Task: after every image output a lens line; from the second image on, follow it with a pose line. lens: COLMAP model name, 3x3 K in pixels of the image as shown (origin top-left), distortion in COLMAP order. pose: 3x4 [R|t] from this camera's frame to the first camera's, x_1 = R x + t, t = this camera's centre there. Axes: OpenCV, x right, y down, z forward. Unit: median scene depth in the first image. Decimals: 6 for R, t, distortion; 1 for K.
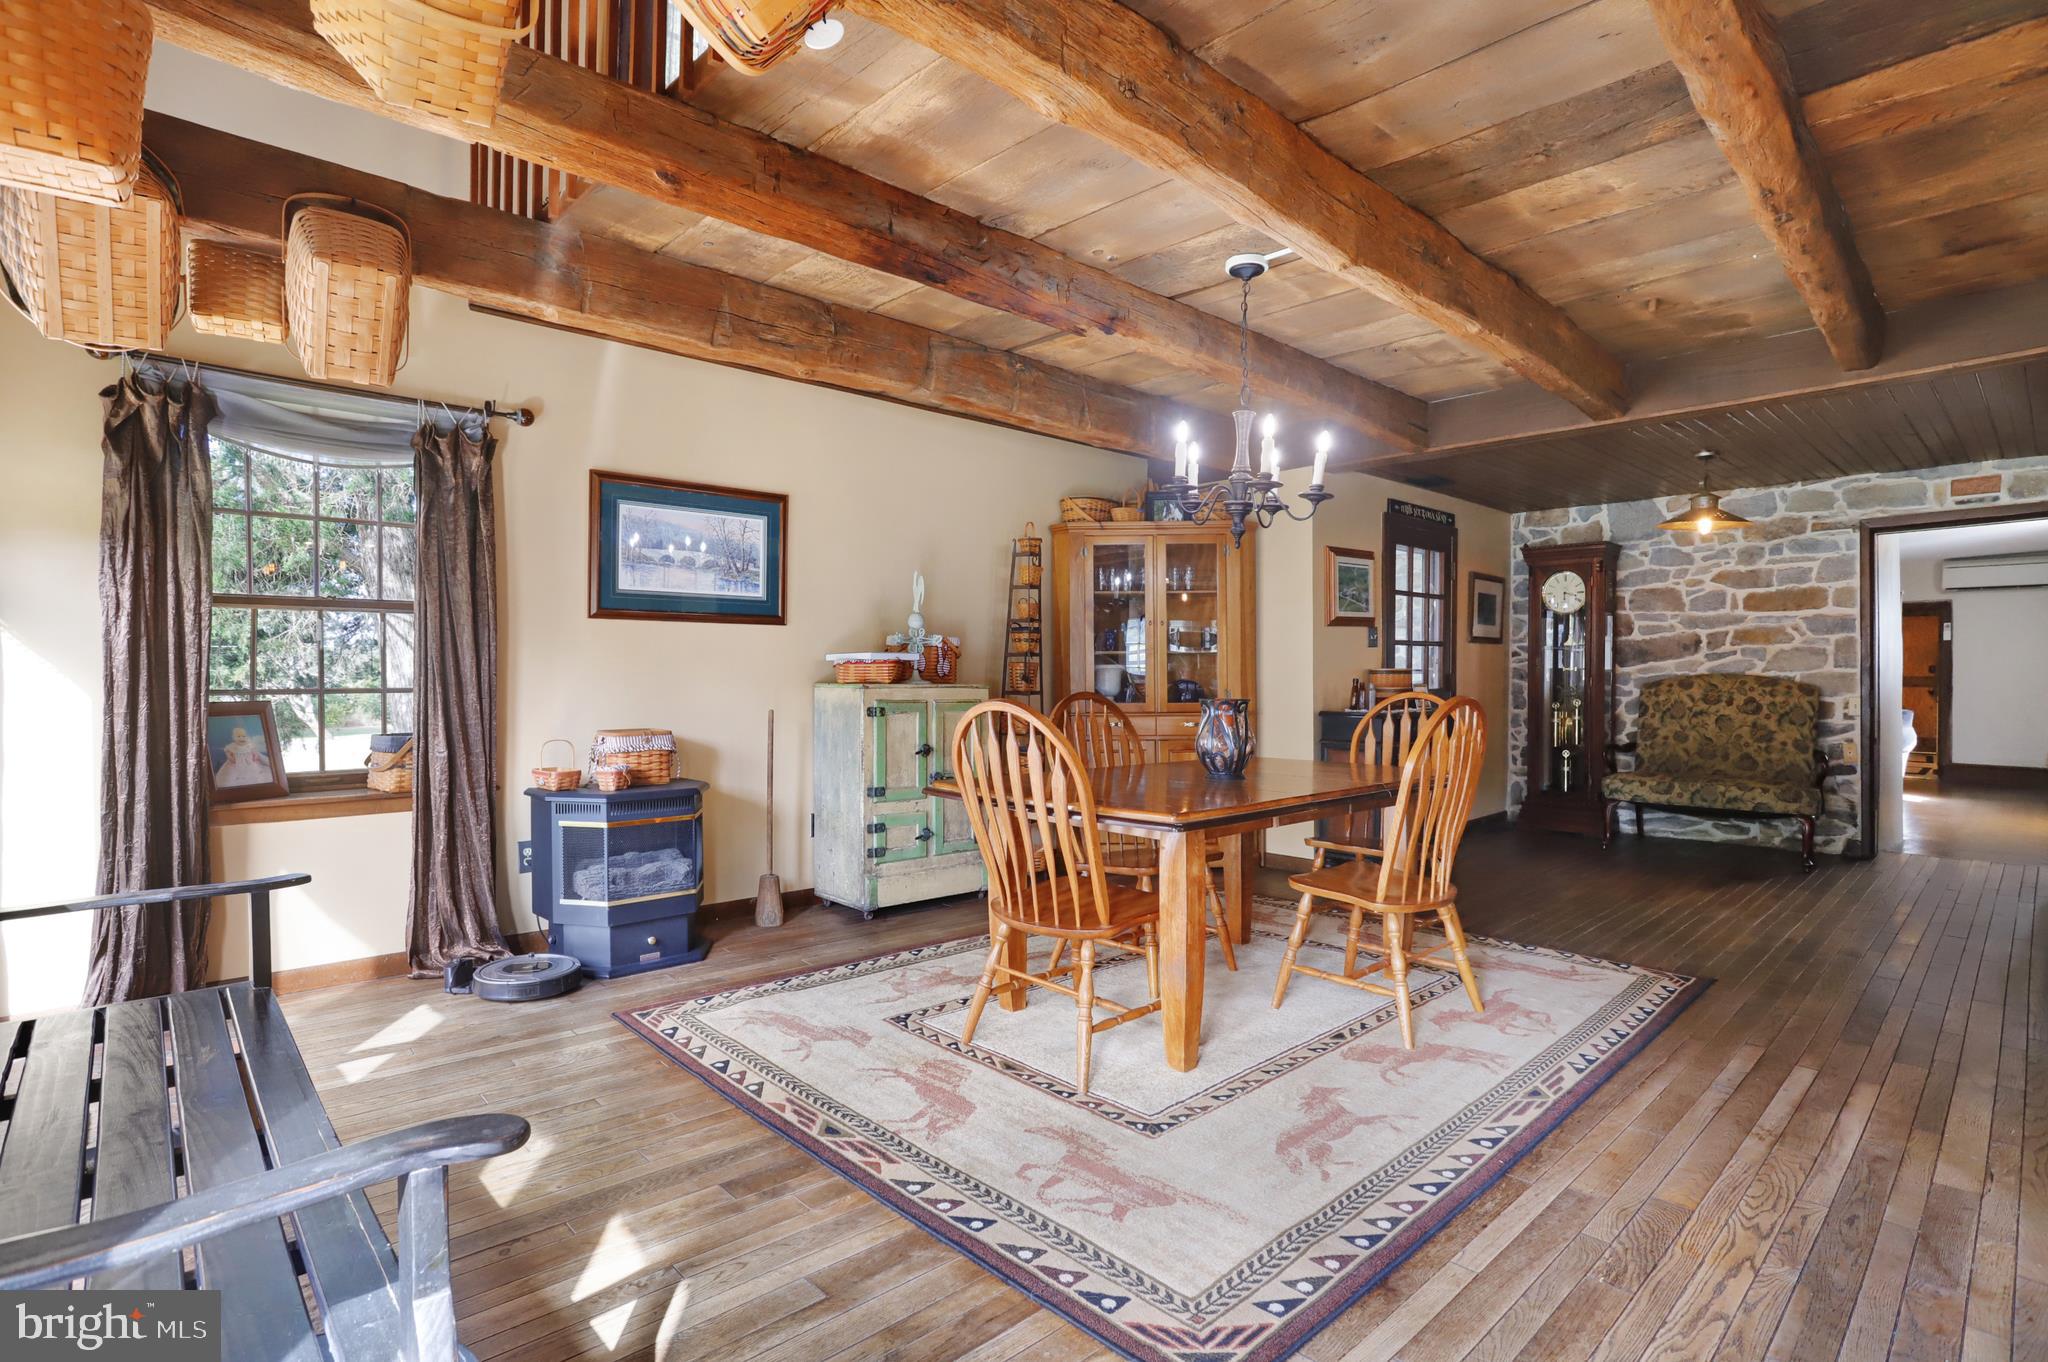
lens RADIAL K [[1003.7, 0, 1030.1], [0, 1003.7, 679.4], [0, 0, 1]] dist [-0.049583, 0.013842]
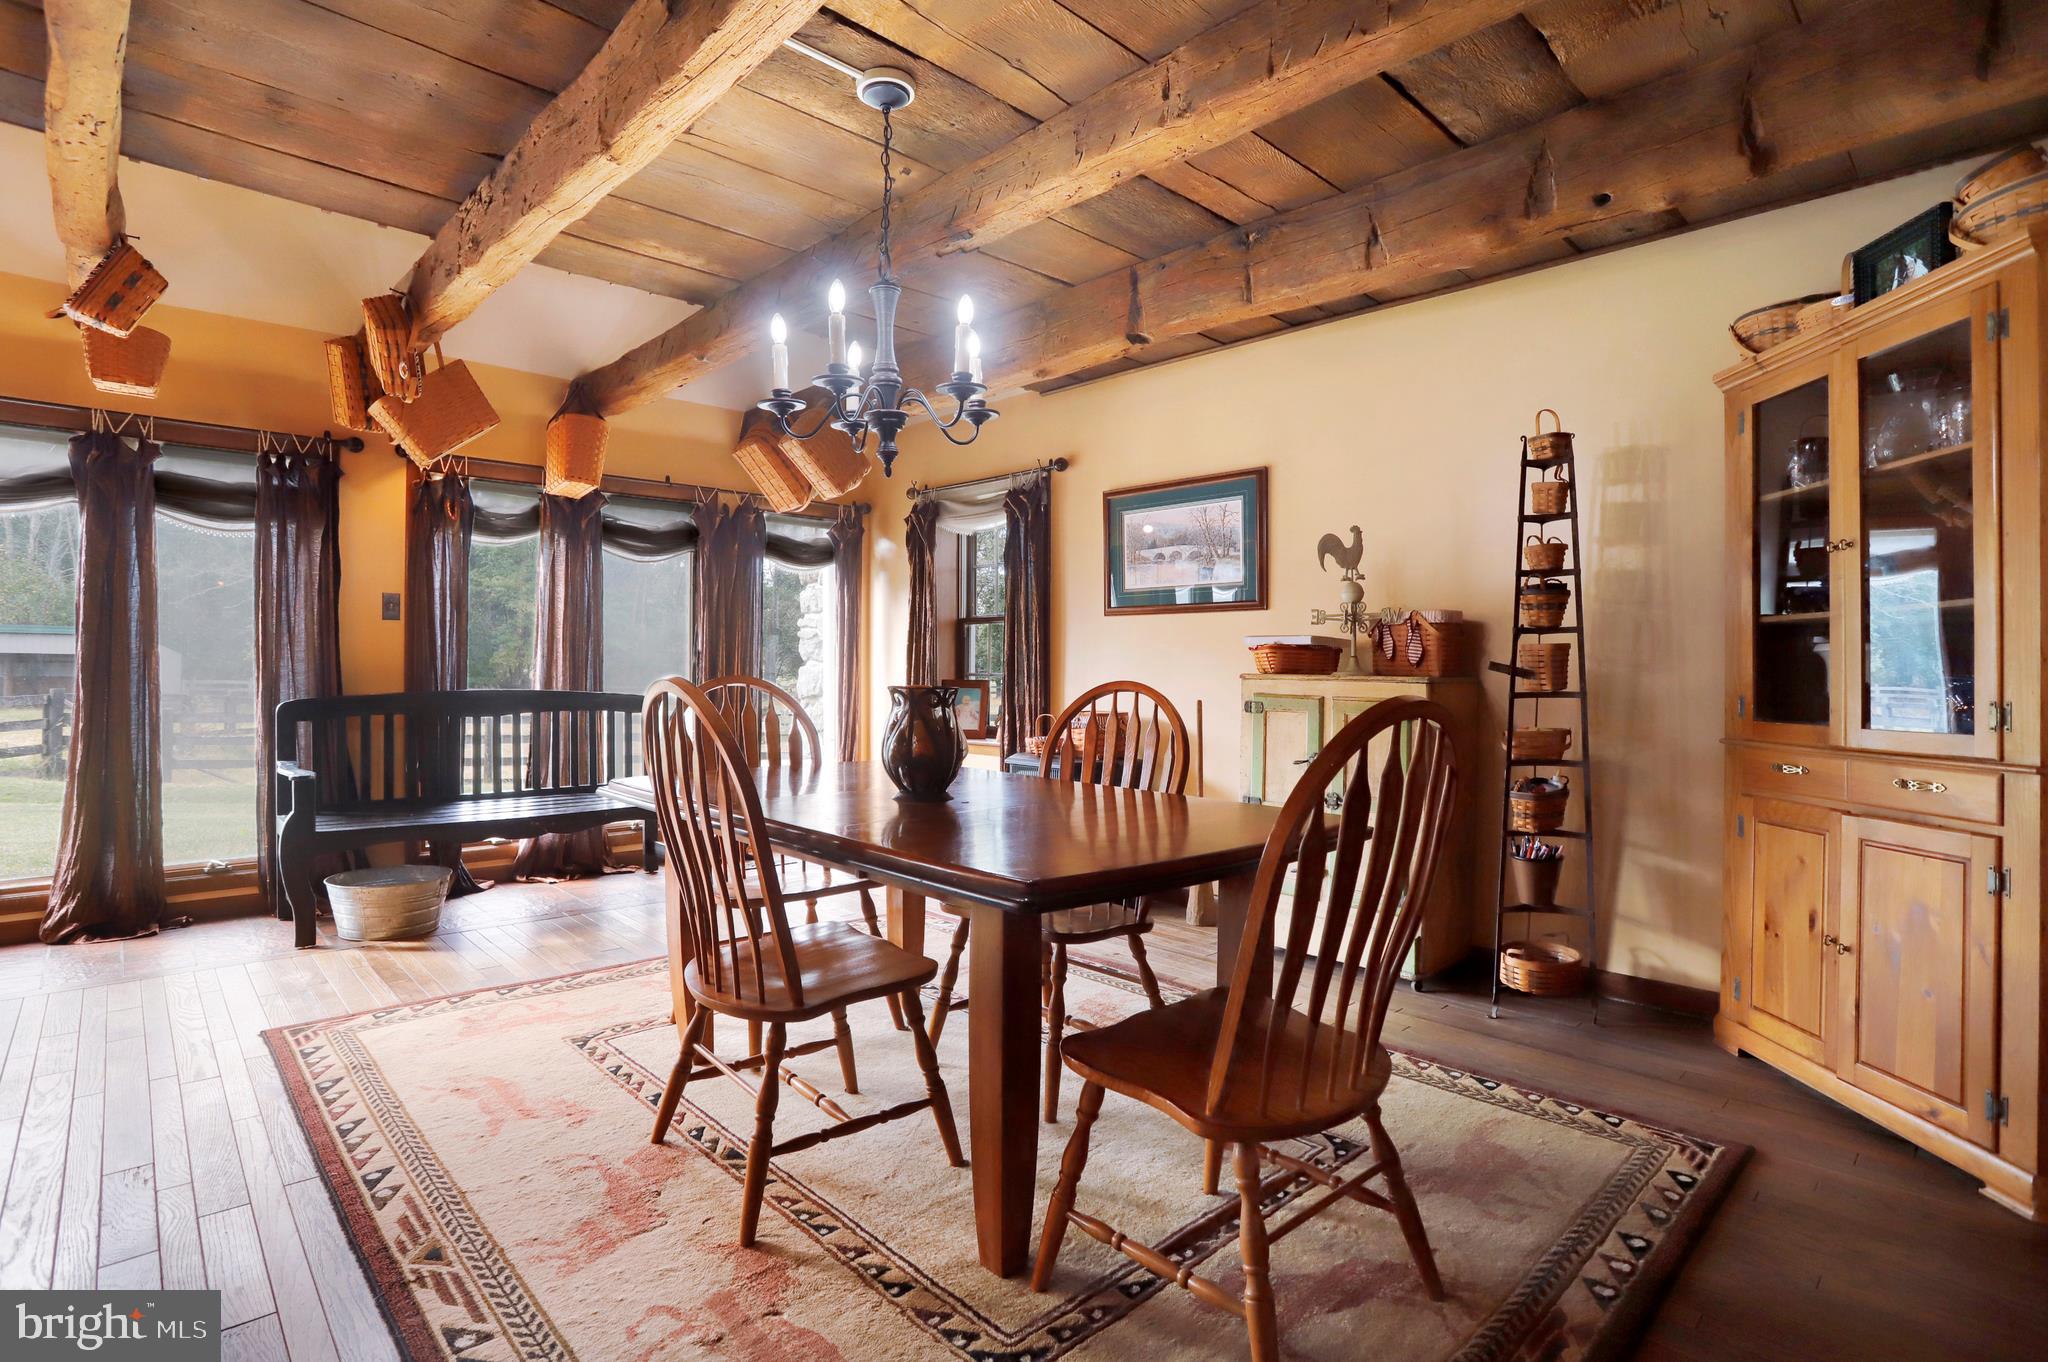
lens RADIAL K [[1003.7, 0, 1028.7], [0, 1003.7, 670.3], [0, 0, 1]] dist [-0.049583, 0.013842]
pose [[-0.000588, 0.002322, -0.999997, 0.742330], [-0.015356, 0.999879, 0.002331, 0.002860], [0.999882, 0.015358, -0.000552, 0.877670]]
